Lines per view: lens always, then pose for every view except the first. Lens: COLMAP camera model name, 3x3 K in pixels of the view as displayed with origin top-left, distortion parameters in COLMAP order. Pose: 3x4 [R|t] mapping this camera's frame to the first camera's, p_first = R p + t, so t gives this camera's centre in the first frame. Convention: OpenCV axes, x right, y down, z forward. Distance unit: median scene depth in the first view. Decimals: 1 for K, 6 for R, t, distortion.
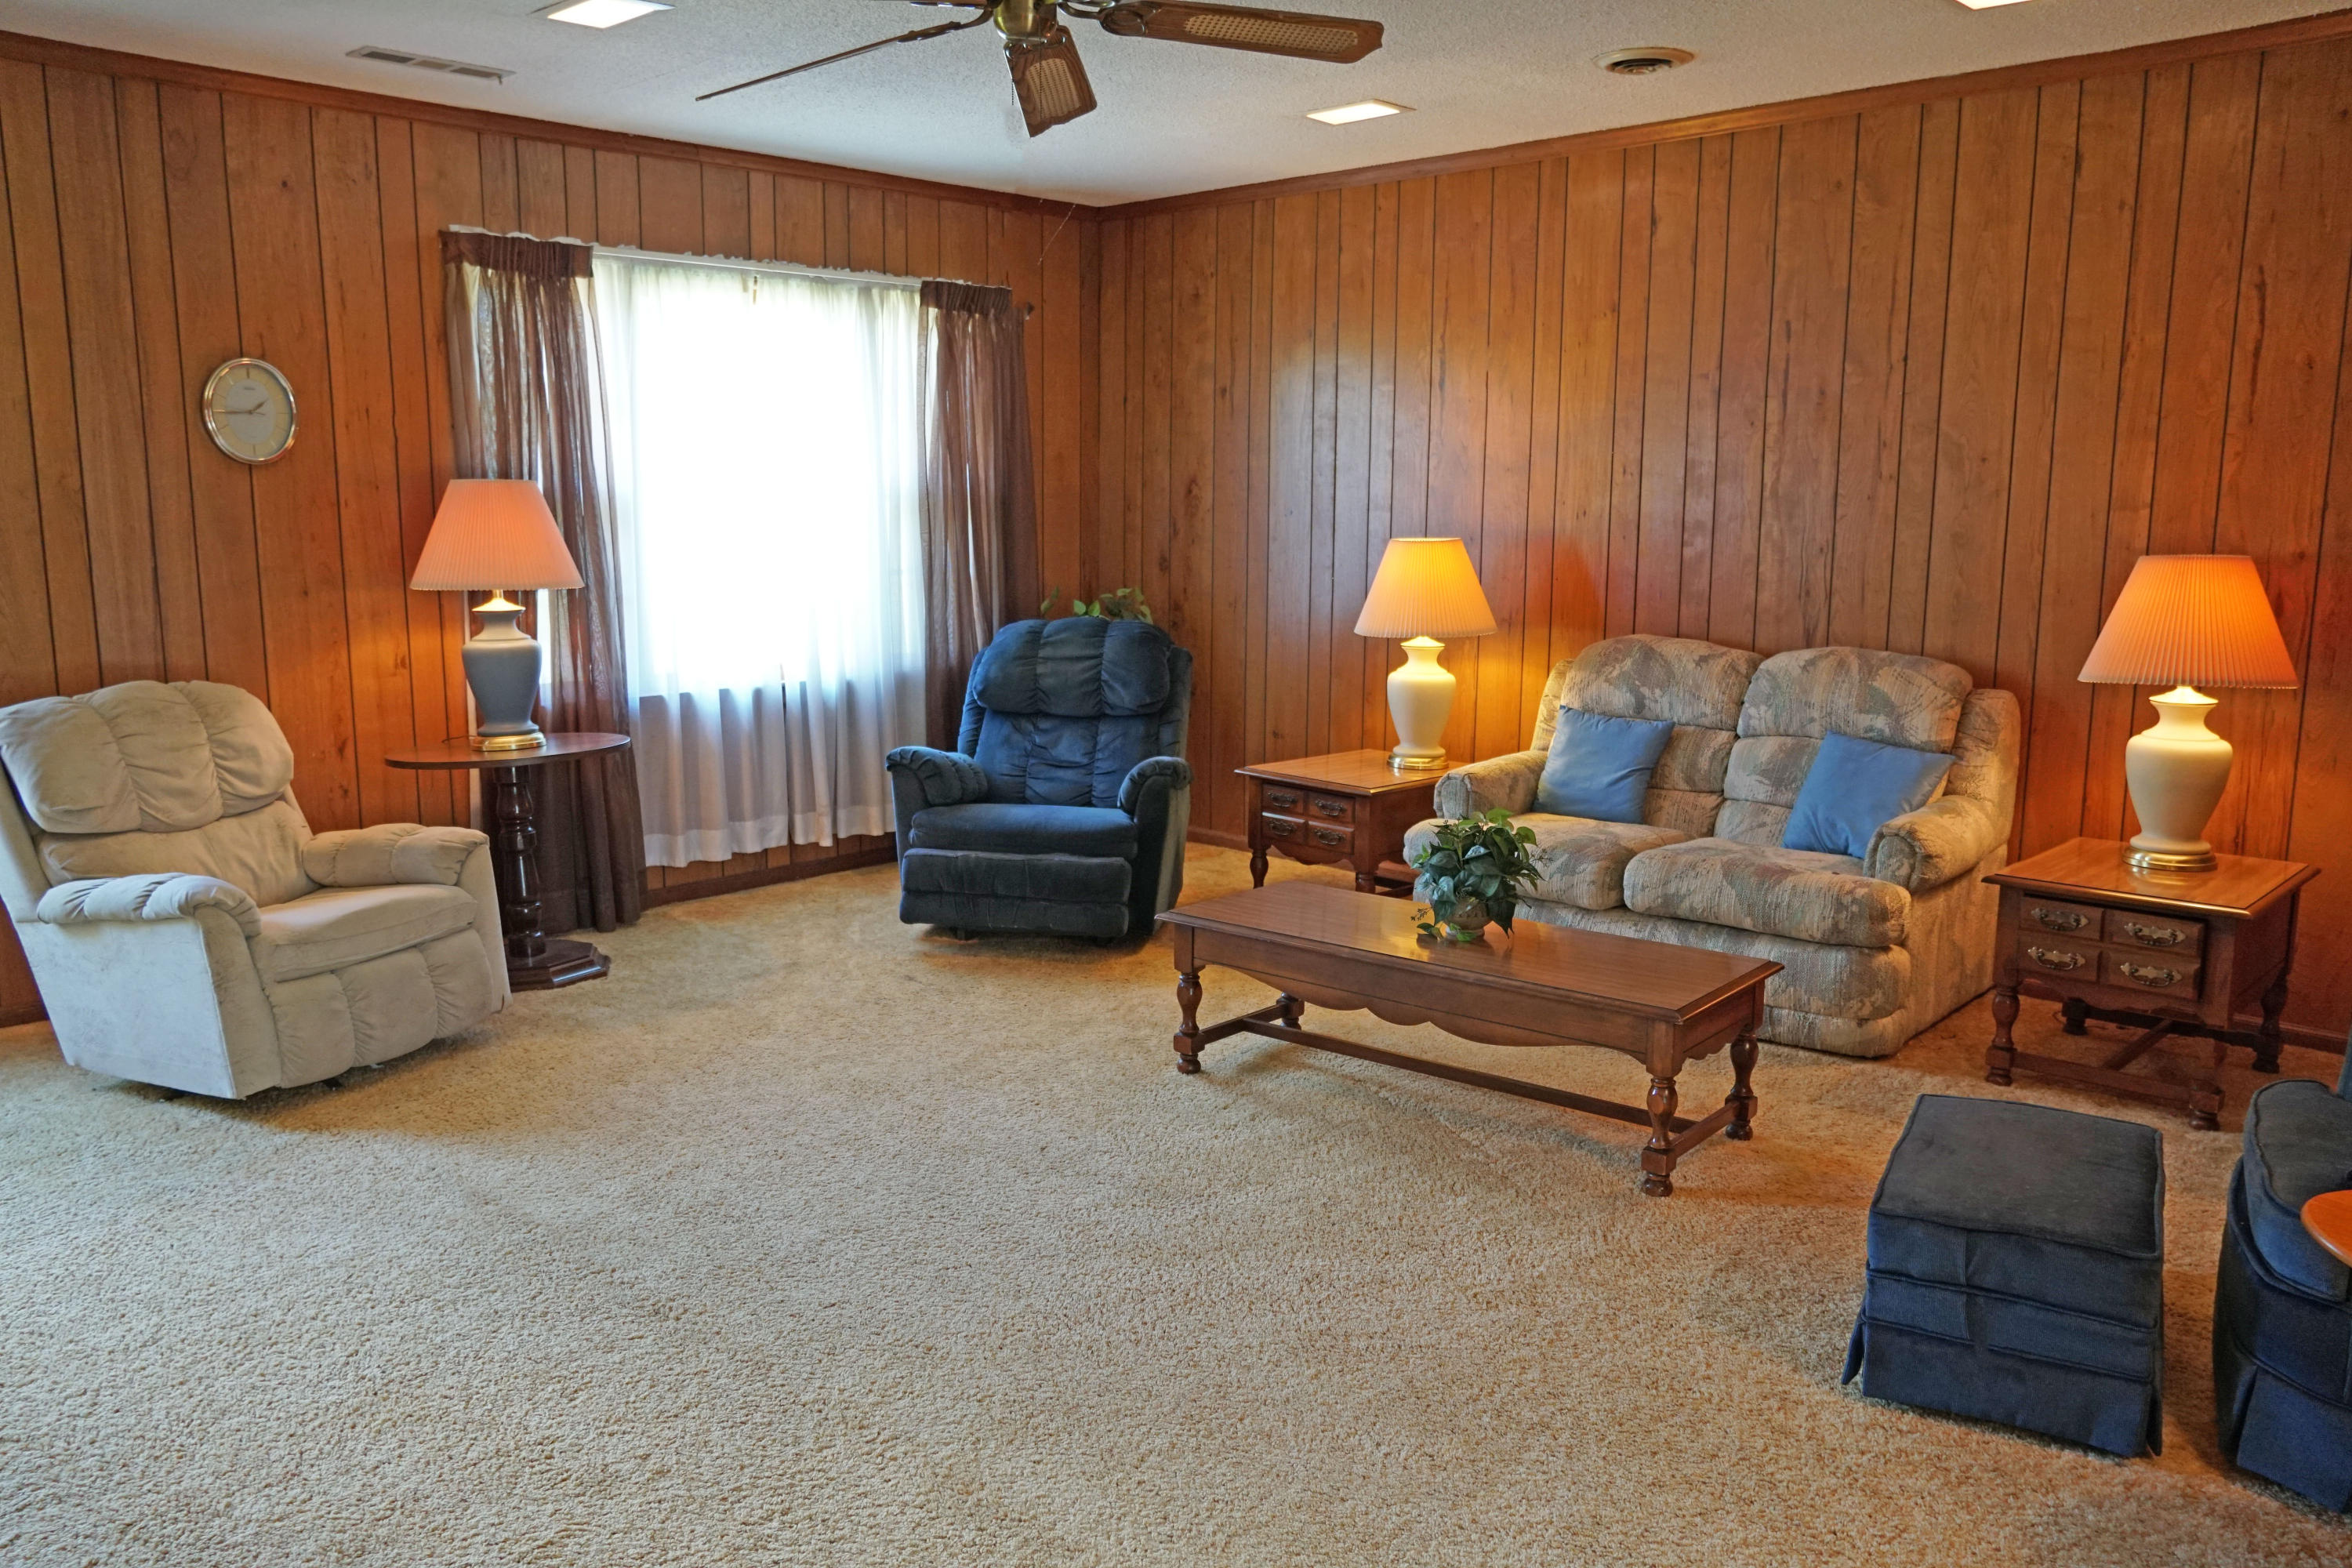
lens RADIAL K [[1764.2, 0, 1189.2], [0, 1764.2, 790.6], [0, 0, 1]] dist [-0.025448, 0.028489]
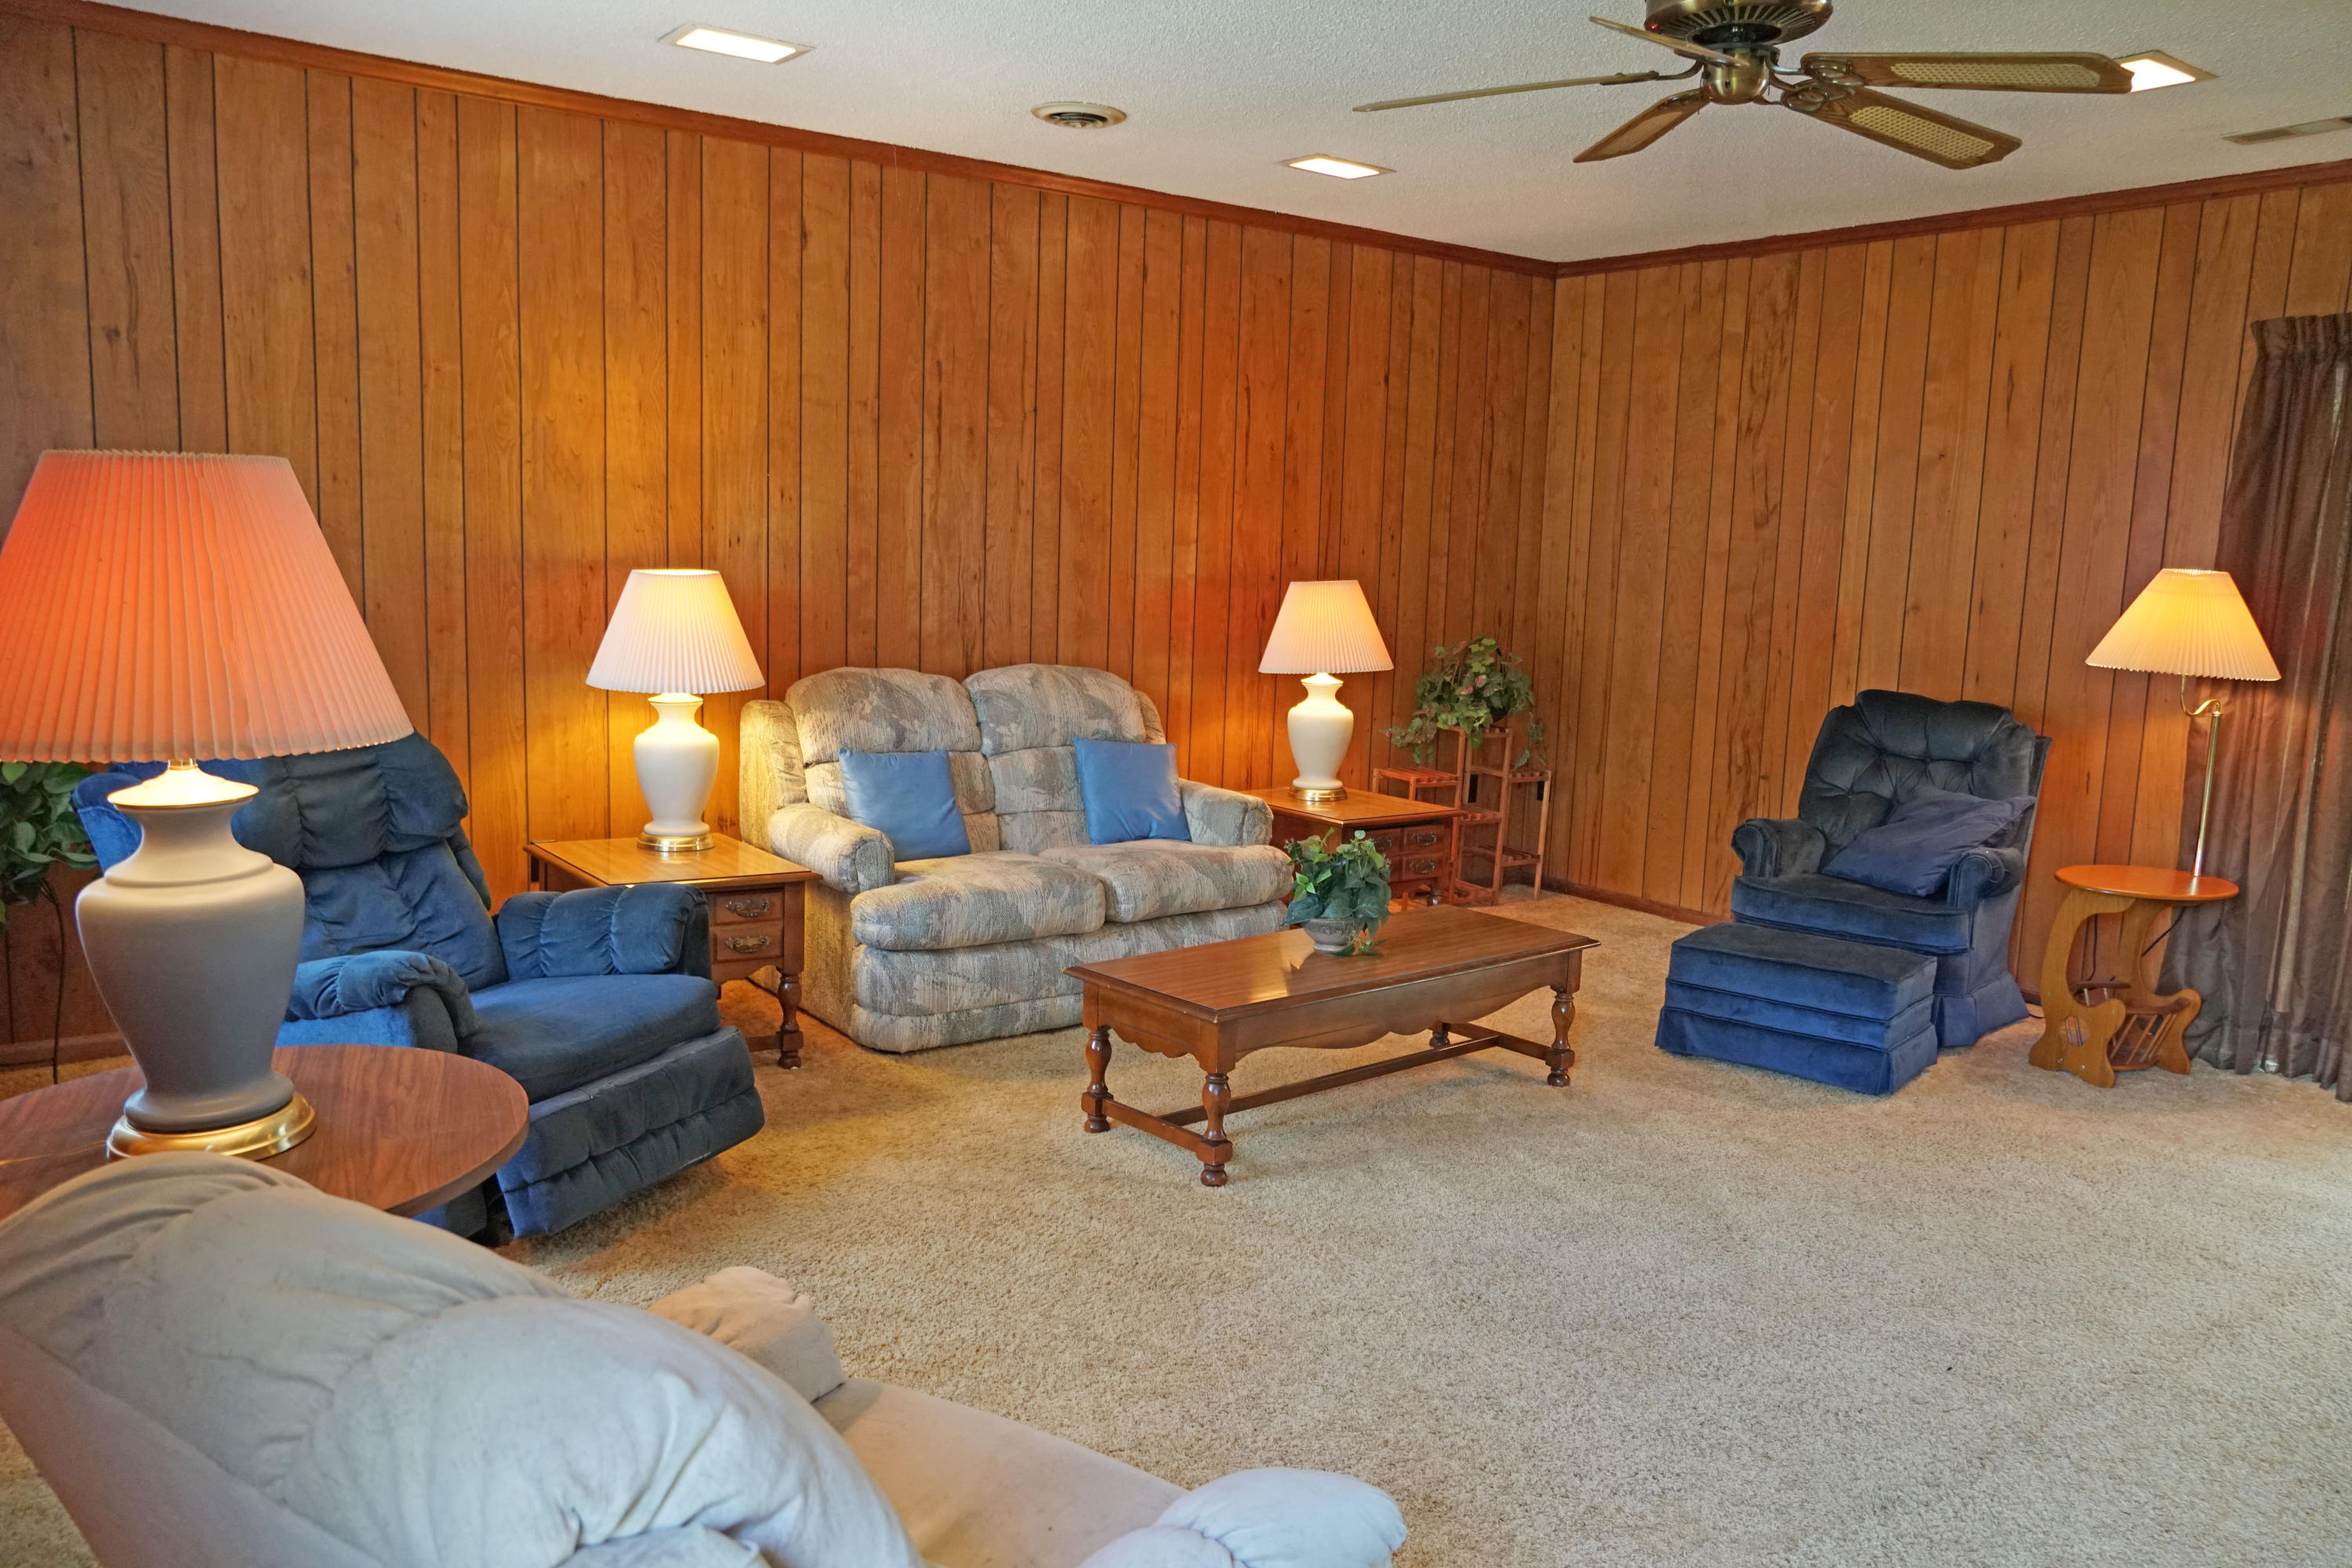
lens RADIAL K [[1764.2, 0, 1191.0], [0, 1764.2, 782.6], [0, 0, 1]] dist [-0.025448, 0.028489]
pose [[0.178204, -0.132878, 0.974980, -0.697046], [0.128932, 0.985451, 0.110739, -0.115732], [-0.975510, 0.105972, 0.192744, 0.677598]]
